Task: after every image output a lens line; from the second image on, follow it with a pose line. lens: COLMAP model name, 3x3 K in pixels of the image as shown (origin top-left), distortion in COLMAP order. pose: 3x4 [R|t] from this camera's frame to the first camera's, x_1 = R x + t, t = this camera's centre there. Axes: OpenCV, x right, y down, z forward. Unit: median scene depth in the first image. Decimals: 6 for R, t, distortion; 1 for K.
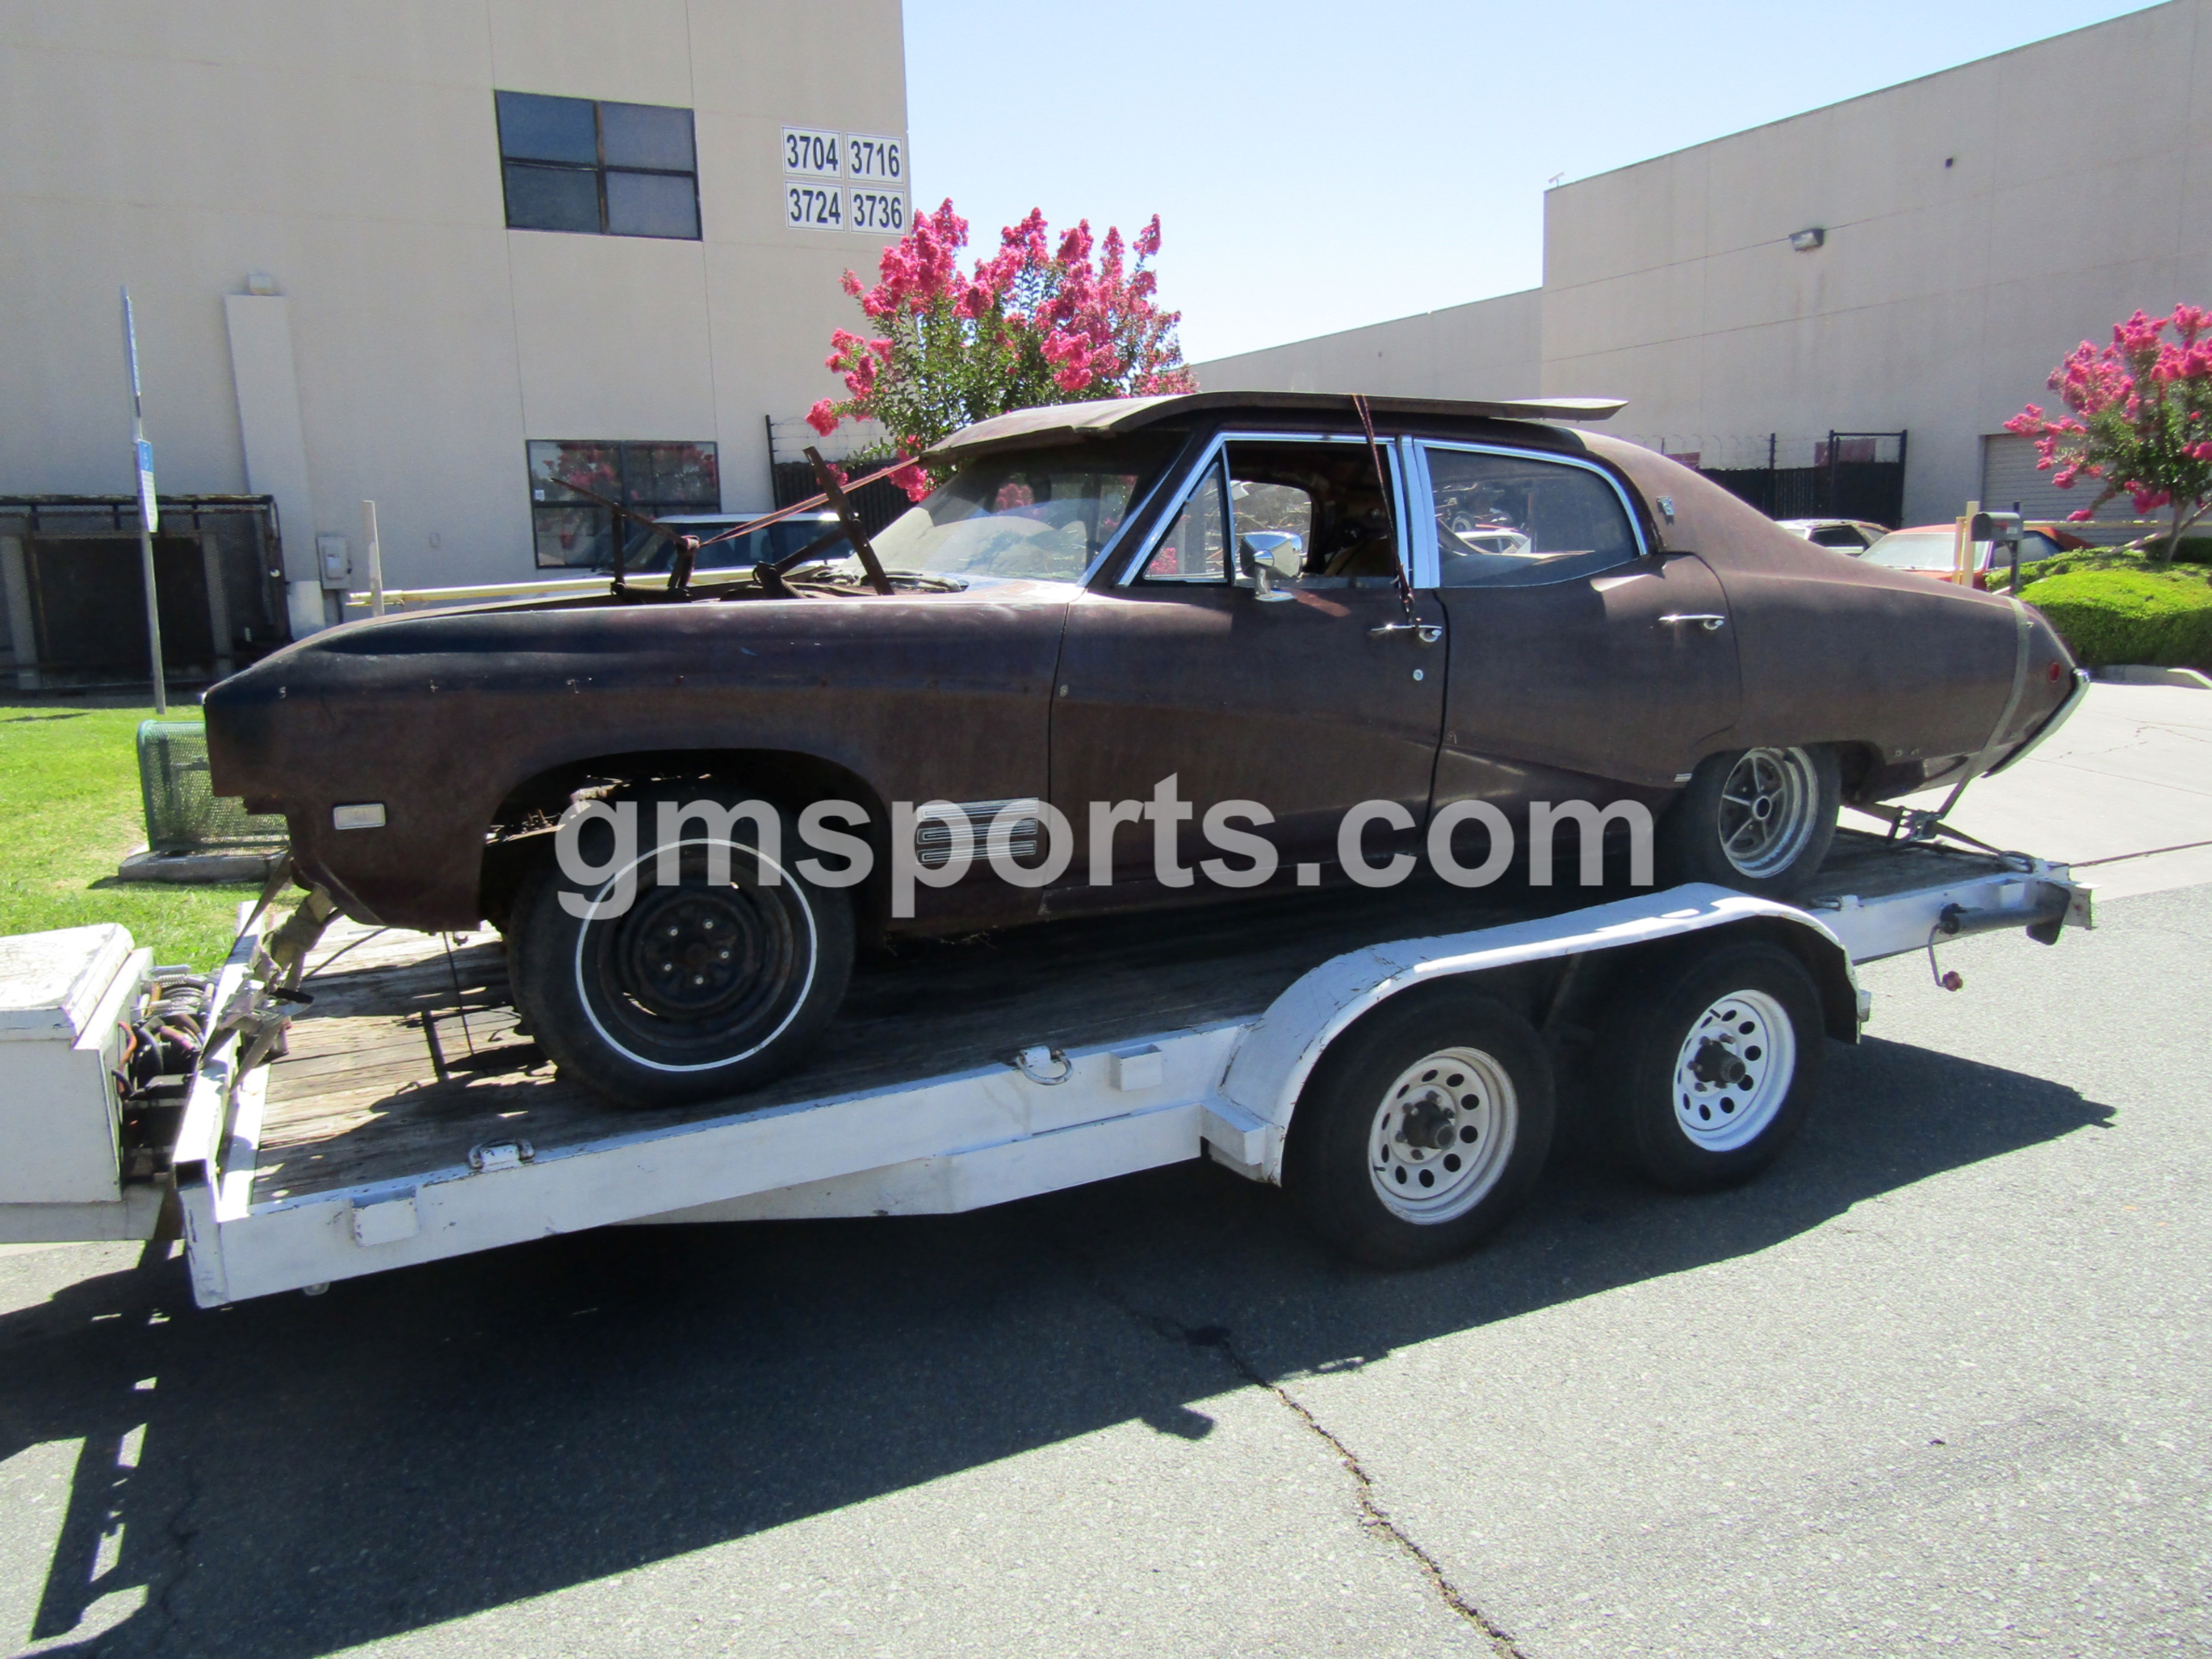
lens RADIAL K [[1563.9, 0, 1071.2], [0, 1563.9, 825.8], [0, 0, 1]] dist [0.013612, -0.013818]
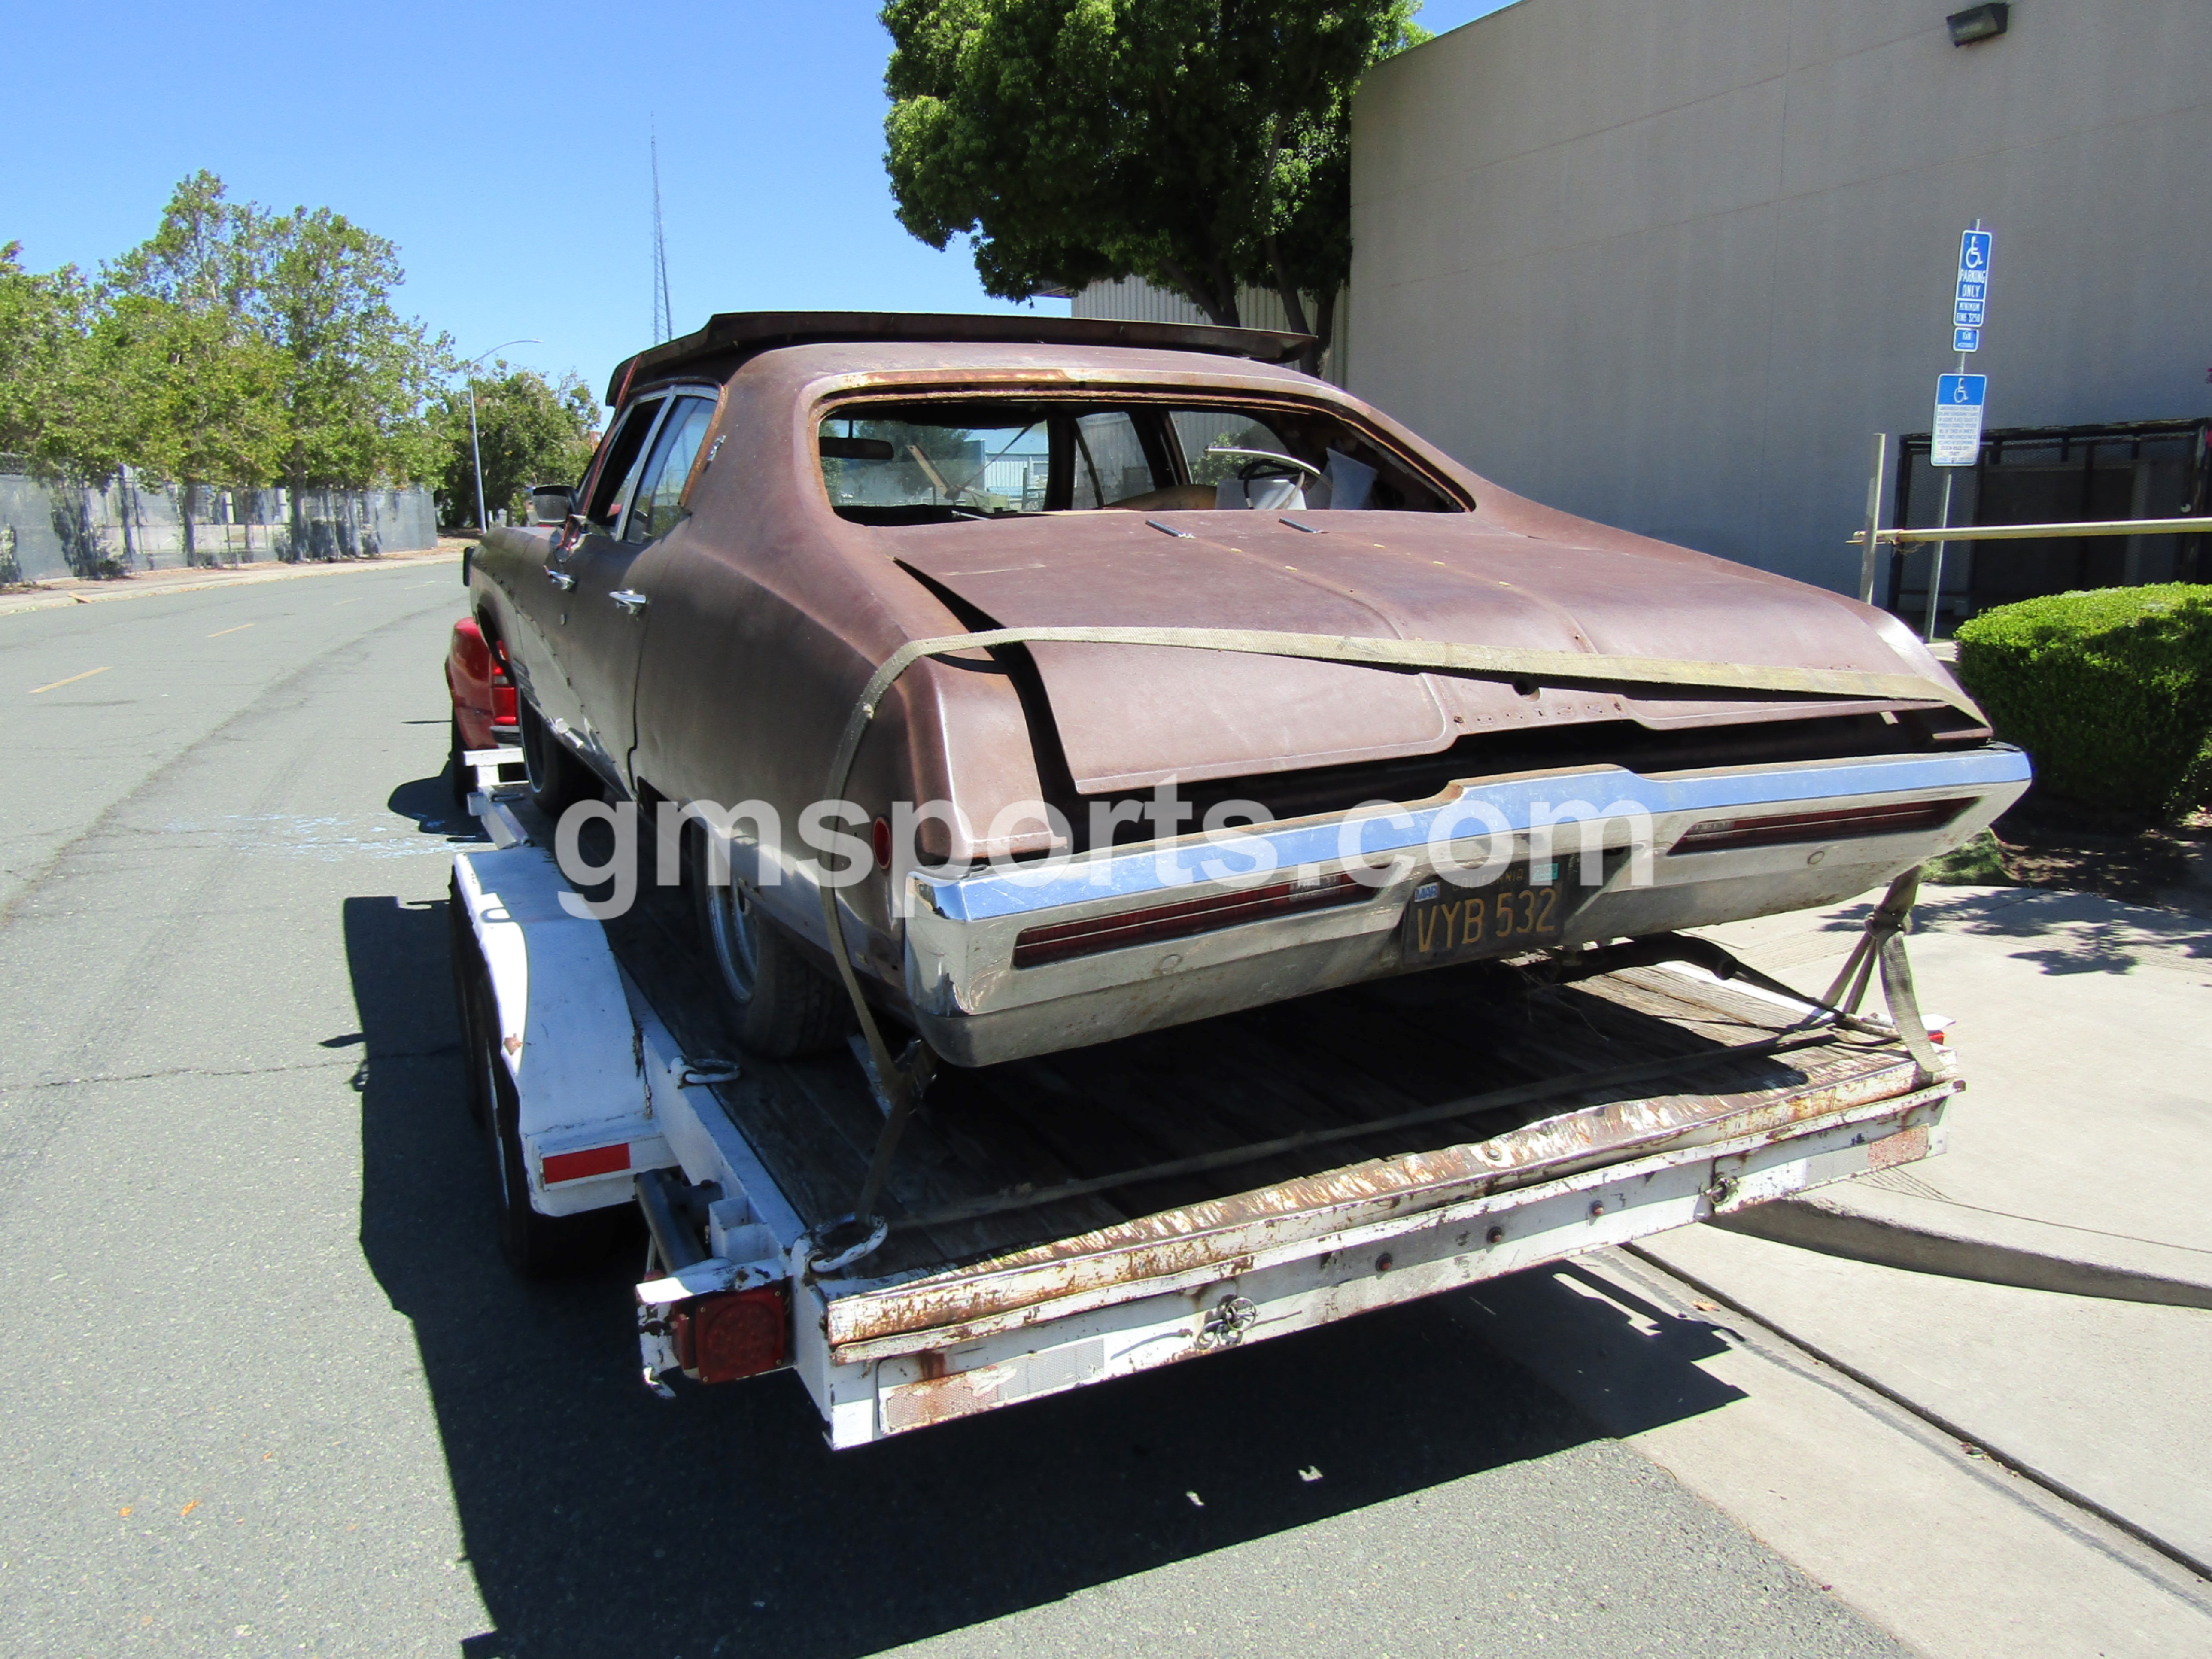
lens RADIAL K [[1575.3, 0, 1106.0], [0, 1575.3, 829.5], [0, 0, 1]] dist [-0.004969, 0.000918]
pose [[0.013992, 0.227141, -0.973761, 1.225657], [-0.167171, 0.960681, 0.221688, -0.243434], [0.985829, 0.159683, 0.051414, 1.255995]]
